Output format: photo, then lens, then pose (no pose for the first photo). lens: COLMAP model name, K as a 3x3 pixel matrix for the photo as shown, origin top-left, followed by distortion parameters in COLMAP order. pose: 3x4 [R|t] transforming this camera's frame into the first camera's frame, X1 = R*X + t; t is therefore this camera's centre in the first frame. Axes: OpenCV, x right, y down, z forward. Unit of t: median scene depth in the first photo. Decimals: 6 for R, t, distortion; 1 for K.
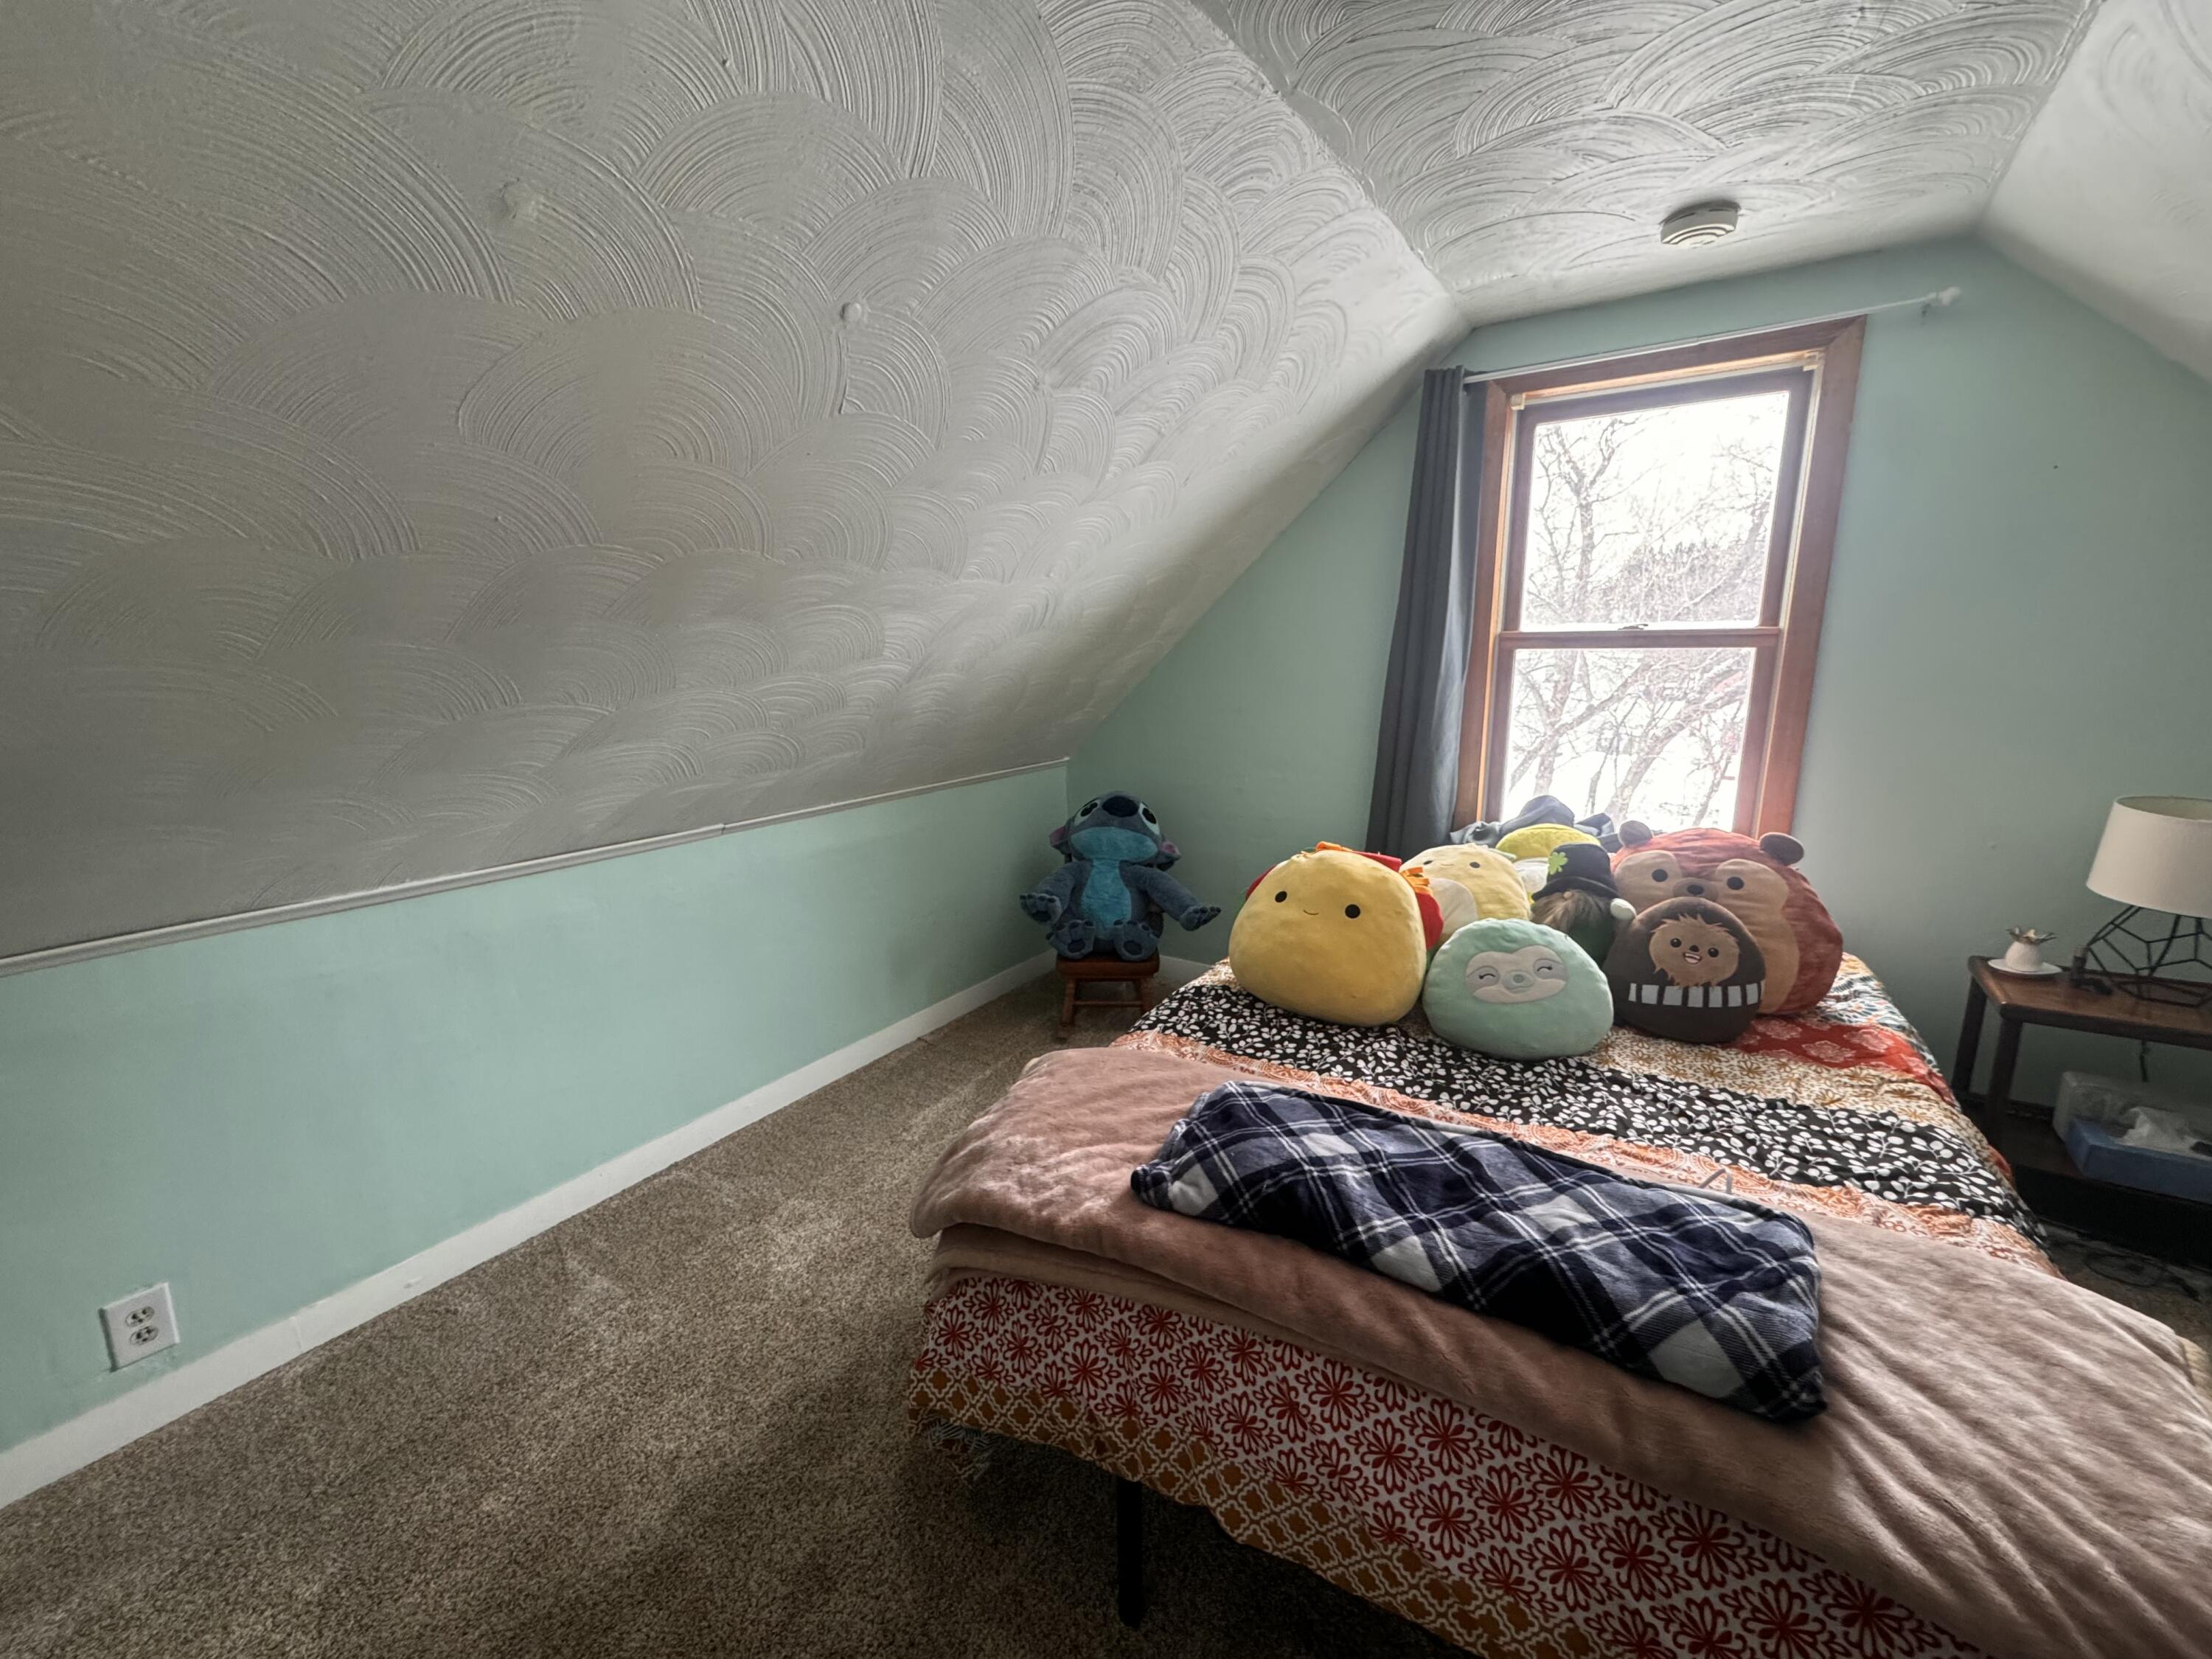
lens RADIAL K [[881.0, 0, 1104.3], [0, 881.0, 831.4], [0, 0, 1]] dist [-0.003808, 0.000443]
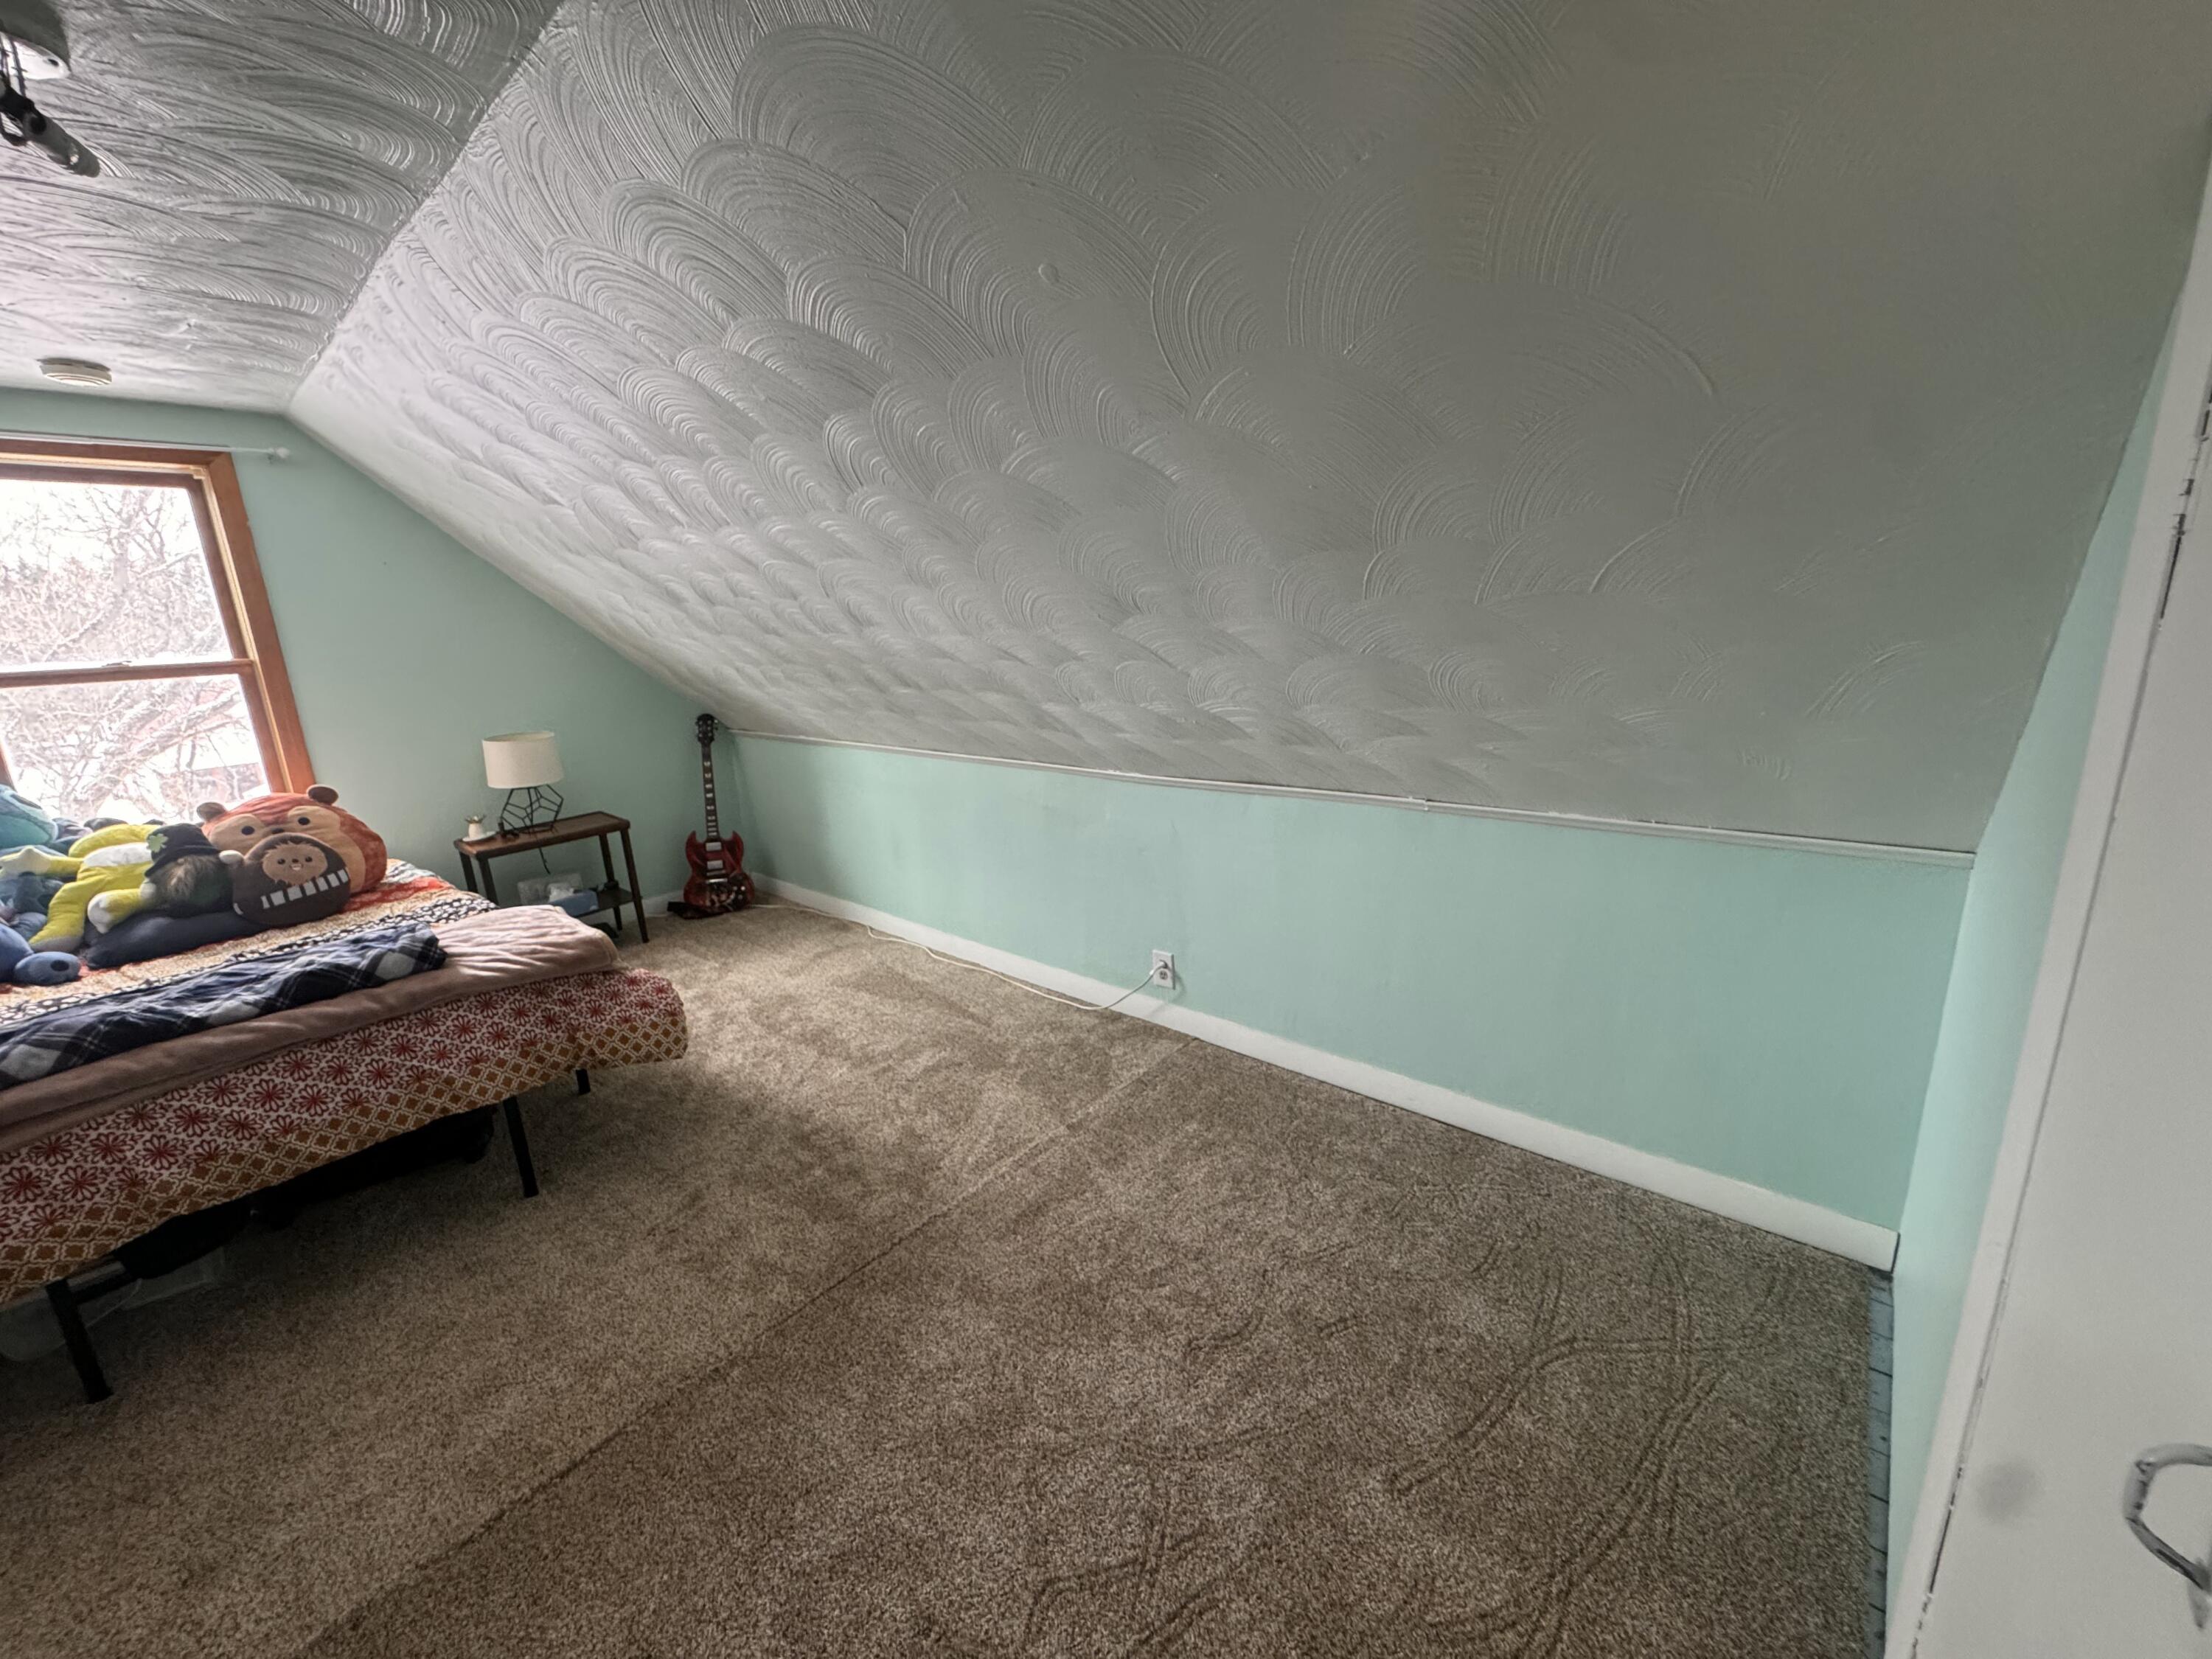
lens RADIAL K [[881.0, 0, 1100.8], [0, 881.0, 825.7], [0, 0, 1]] dist [-0.003808, 0.000443]
pose [[0.125100, -0.218858, 0.967704, -0.637485], [0.257838, 0.949025, 0.181302, 0.155461], [-0.958055, 0.226830, 0.175153, -0.647042]]
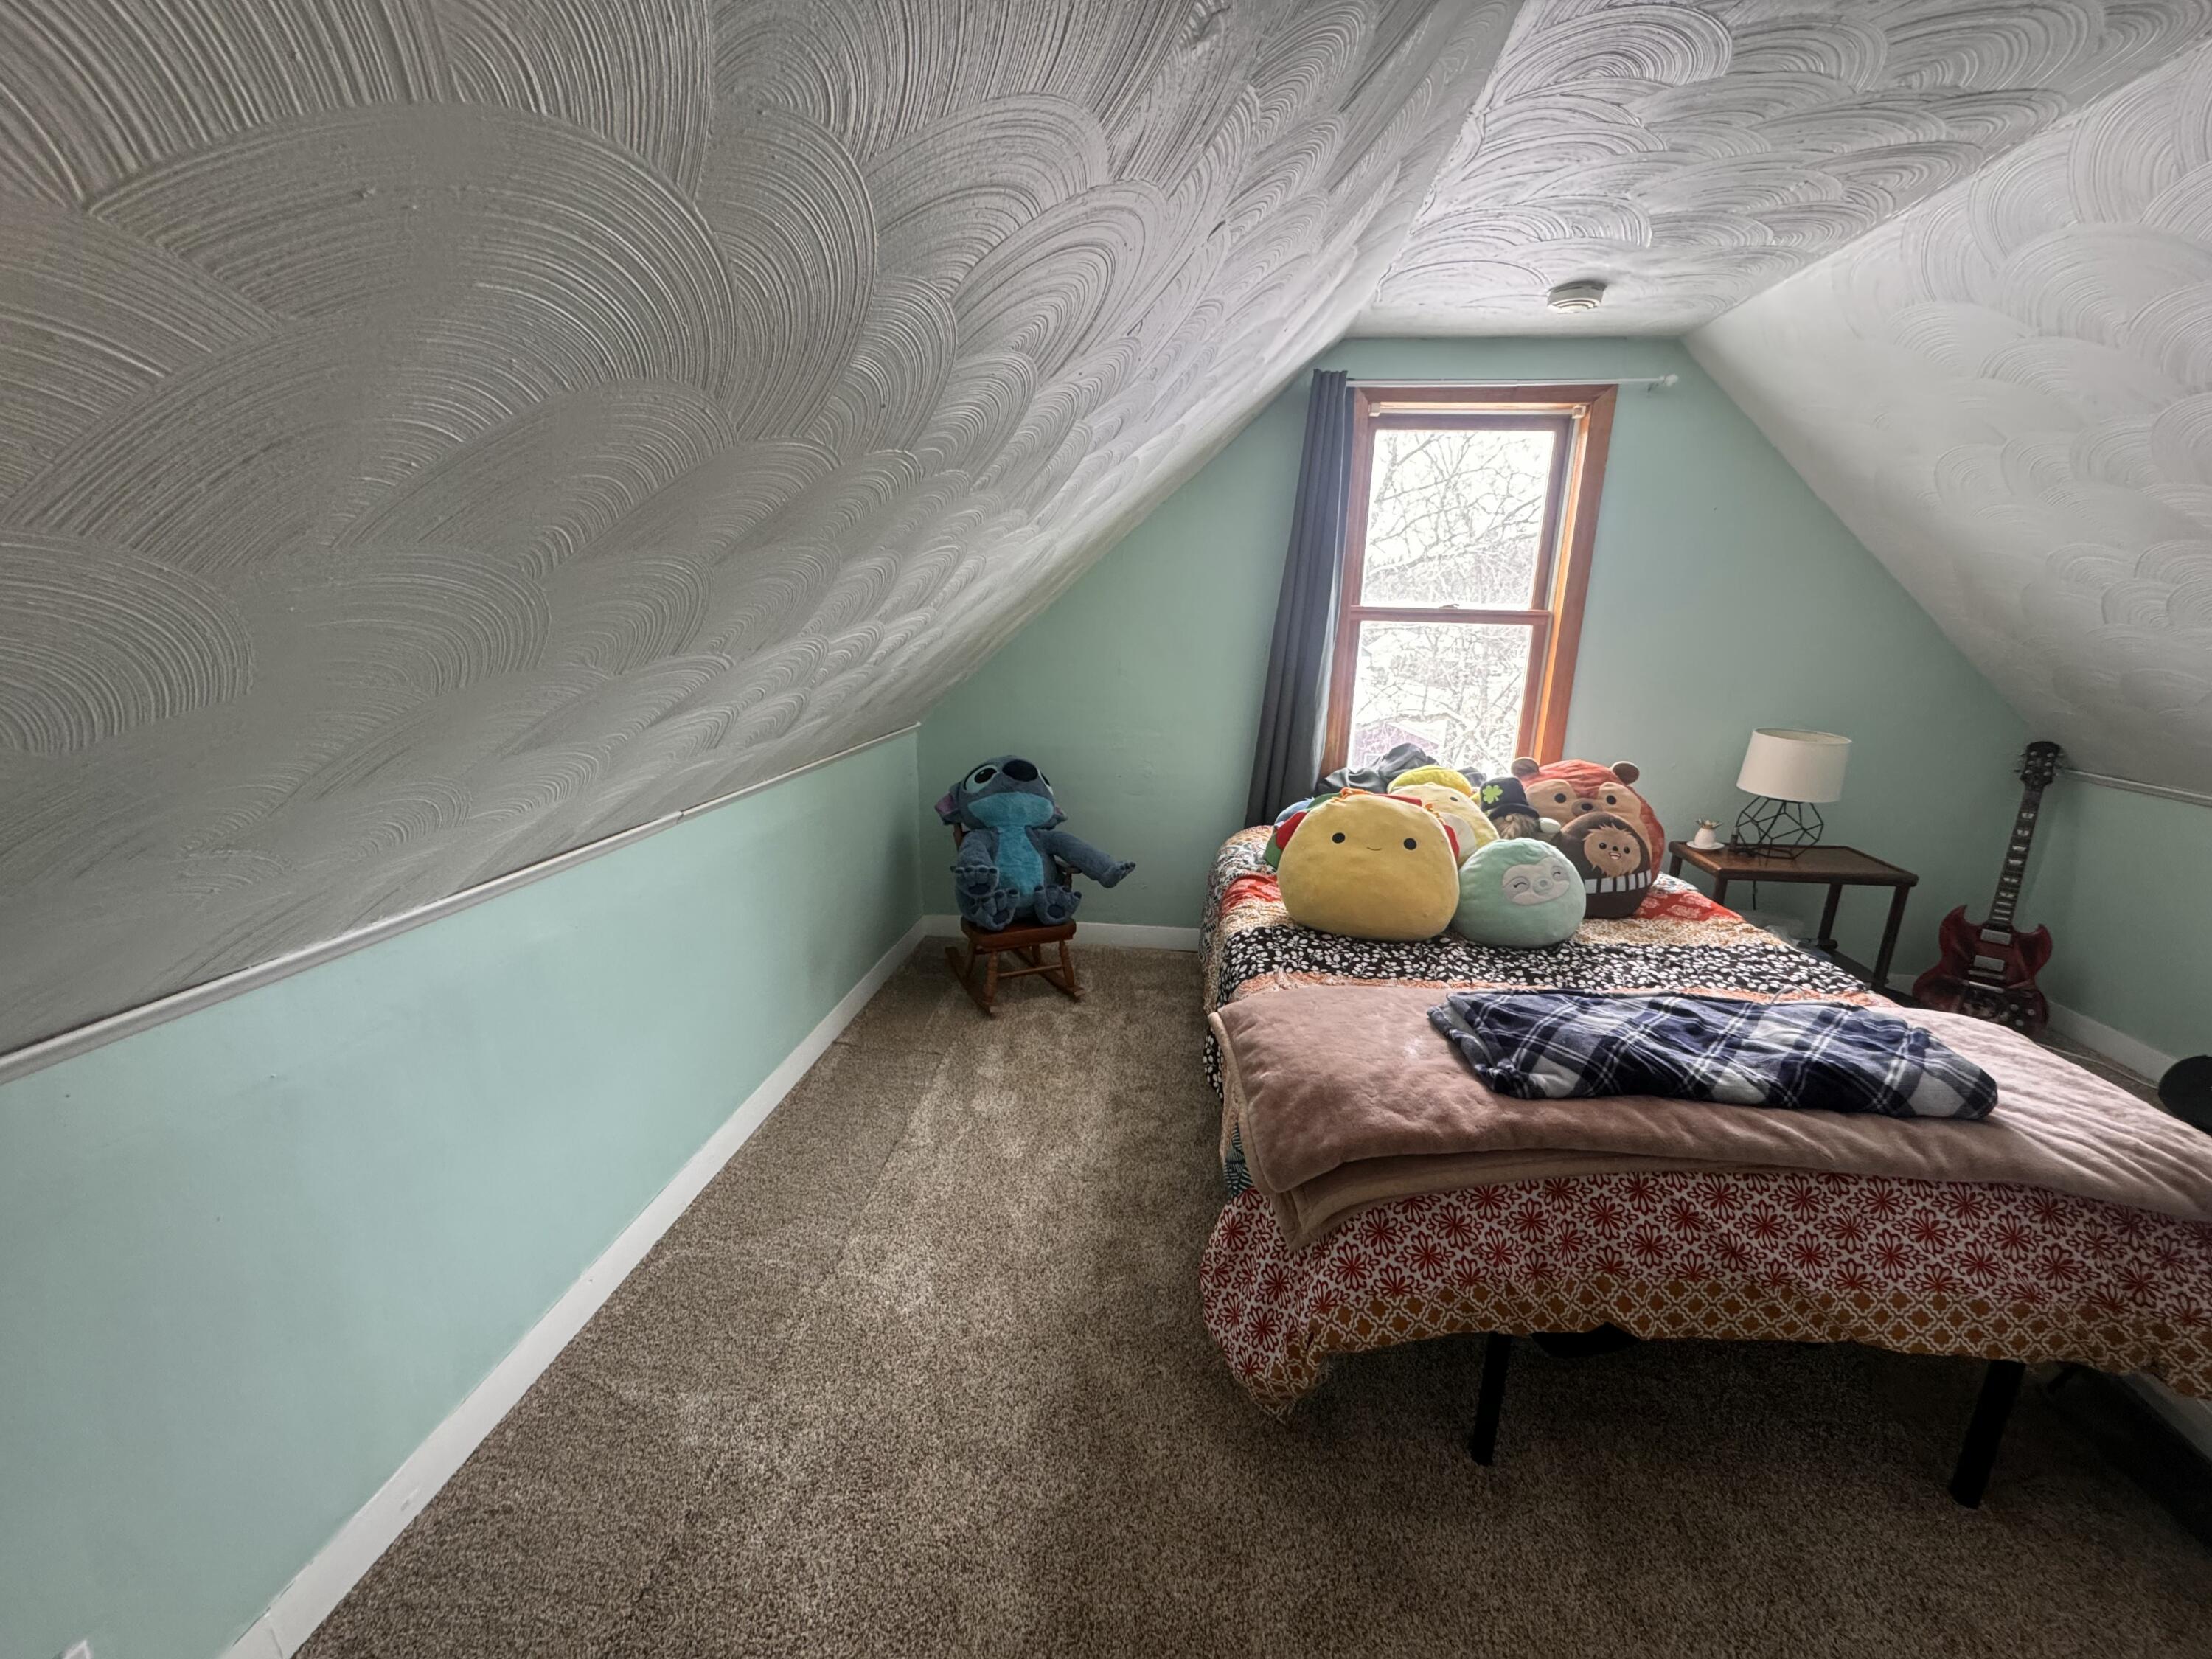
lens RADIAL K [[881.0, 0, 1106.6], [0, 881.0, 830.2], [0, 0, 1]] dist [-0.003808, 0.000443]
pose [[0.884832, -0.077769, 0.459374, -0.629534], [0.060945, 0.996819, 0.051364, -0.012026], [-0.461907, -0.017452, 0.886757, 0.159595]]
